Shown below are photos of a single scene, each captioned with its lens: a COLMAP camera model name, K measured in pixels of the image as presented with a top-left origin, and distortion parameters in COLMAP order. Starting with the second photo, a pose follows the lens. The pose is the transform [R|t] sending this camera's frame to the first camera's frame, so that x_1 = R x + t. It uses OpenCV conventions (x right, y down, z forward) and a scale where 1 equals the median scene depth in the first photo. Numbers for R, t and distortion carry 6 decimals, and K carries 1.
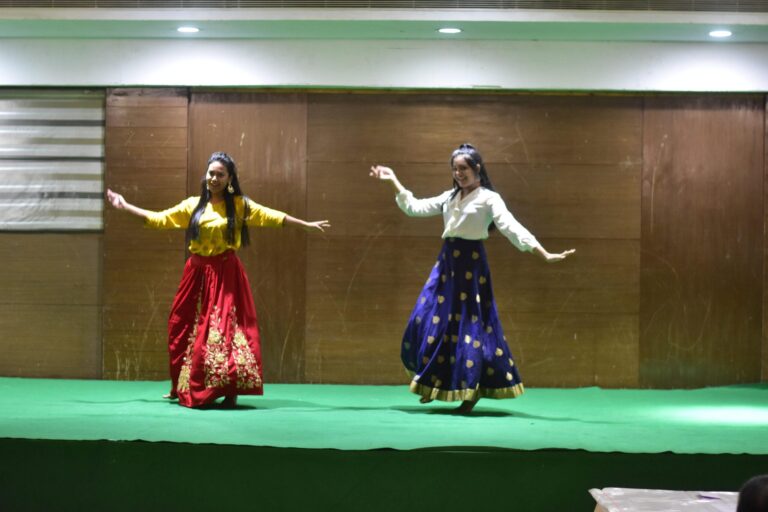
lens RADIAL K [[1715.3, 0, 384.0], [0, 1715.3, 256.0], [0, 0, 1]] dist [-0.112242, 0.104069]
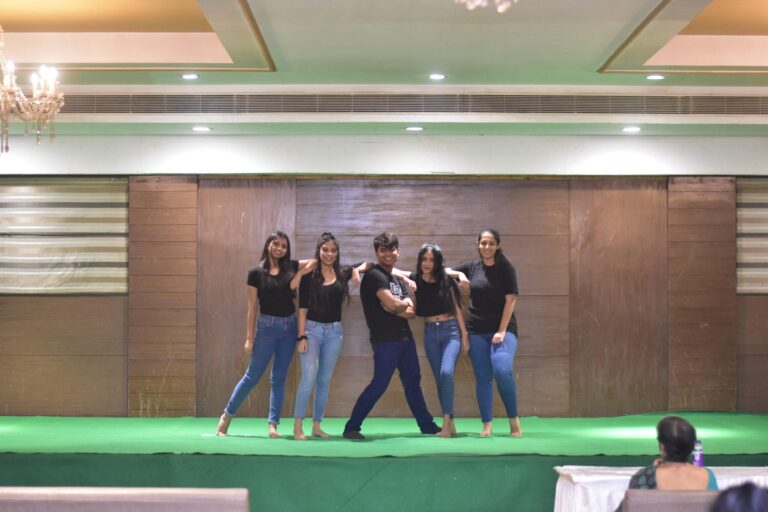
lens RADIAL K [[1715.3, 0, 384.0], [0, 1715.3, 256.0], [0, 0, 1]] dist [-0.112242, 0.104069]
pose [[0.998354, -0.010707, 0.056343, -0.051577], [0.012794, 0.999241, -0.036800, 0.005429], [-0.055906, 0.037461, 0.997733, -0.220399]]
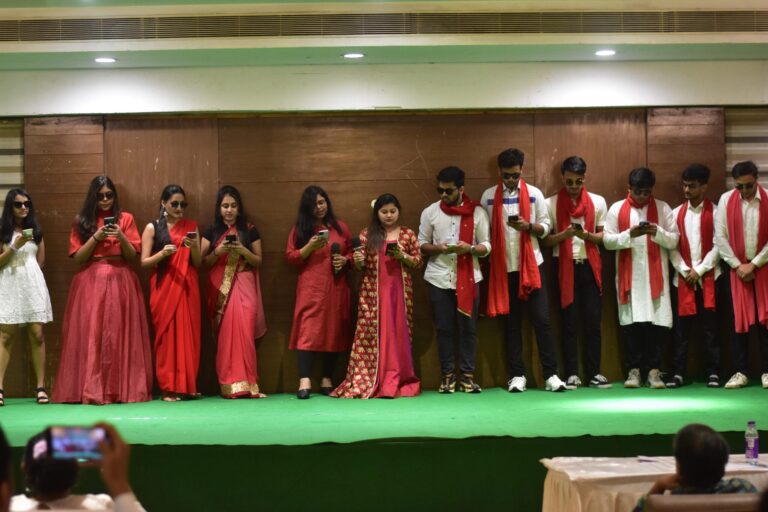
lens RADIAL K [[1715.3, 0, 384.0], [0, 1715.3, 256.0], [0, 0, 1]] dist [-0.112242, 0.104069]
pose [[0.995500, -0.030831, 0.089610, -0.039882], [0.032245, 0.999377, -0.014377, 0.008157], [-0.089111, 0.017202, 0.995873, -0.056308]]
